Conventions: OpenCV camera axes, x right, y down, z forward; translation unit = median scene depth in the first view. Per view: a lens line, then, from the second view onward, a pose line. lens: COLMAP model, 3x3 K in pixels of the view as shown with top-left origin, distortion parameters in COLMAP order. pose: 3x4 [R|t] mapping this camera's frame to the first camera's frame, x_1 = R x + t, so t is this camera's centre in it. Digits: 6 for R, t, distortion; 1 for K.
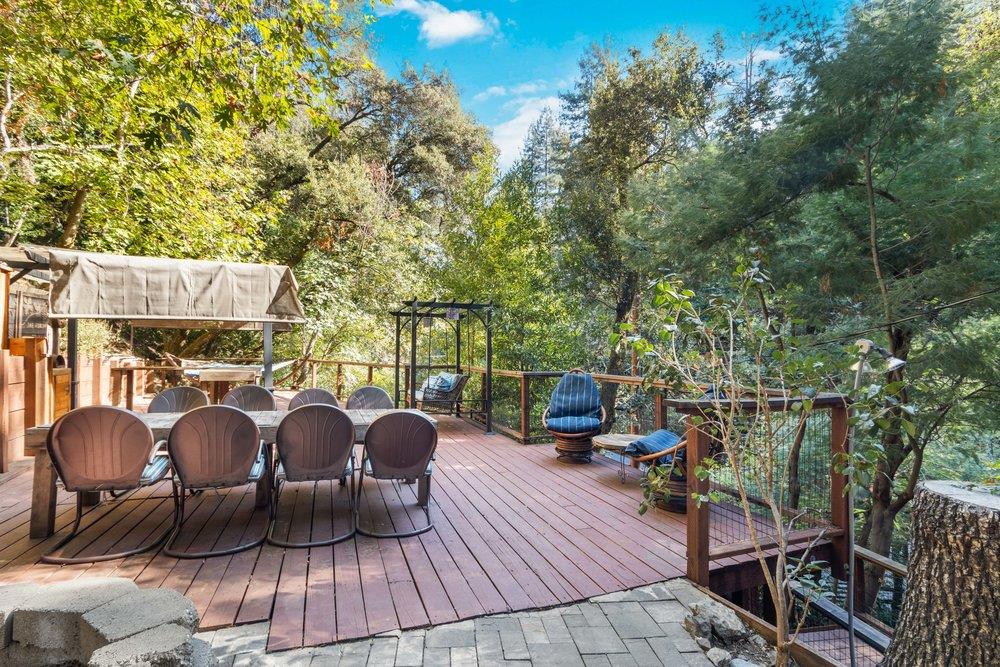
lens RADIAL K [[462.1, 0, 502.6], [0, 462.1, 343.9], [0, 0, 1]] dist [-0.002021, 0.016523]
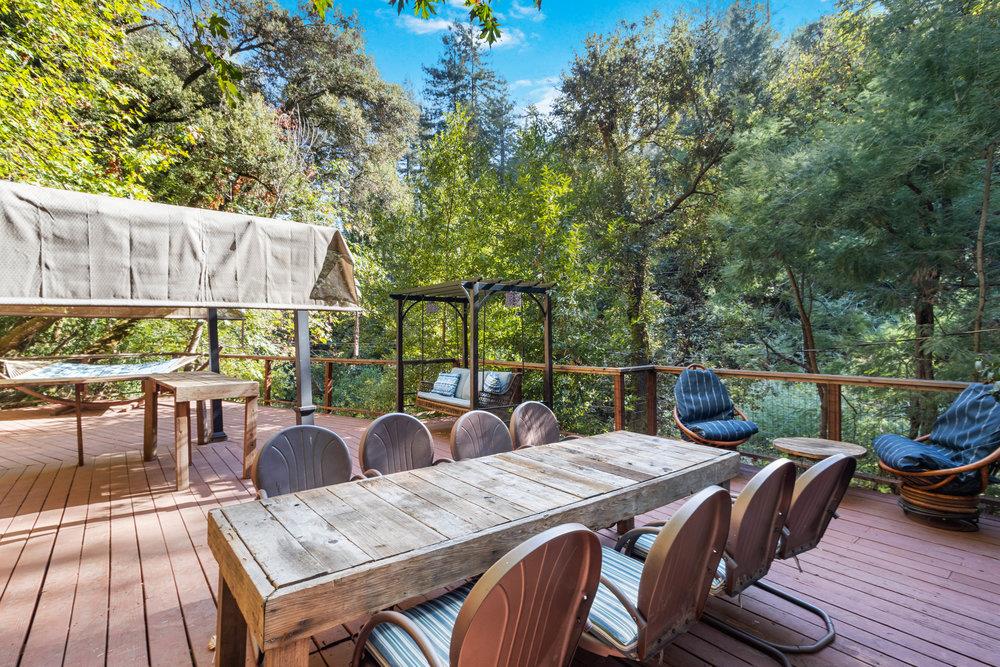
lens RADIAL K [[465.0, 0, 500.0], [0, 465.0, 333.5], [0, 0, 1]] dist [0.001404, 0.000441]
pose [[0.949269, -0.014924, 0.314110, -0.474001], [0.009516, 0.999779, 0.018745, -0.024126], [-0.314320, -0.014805, 0.949202, 0.281284]]
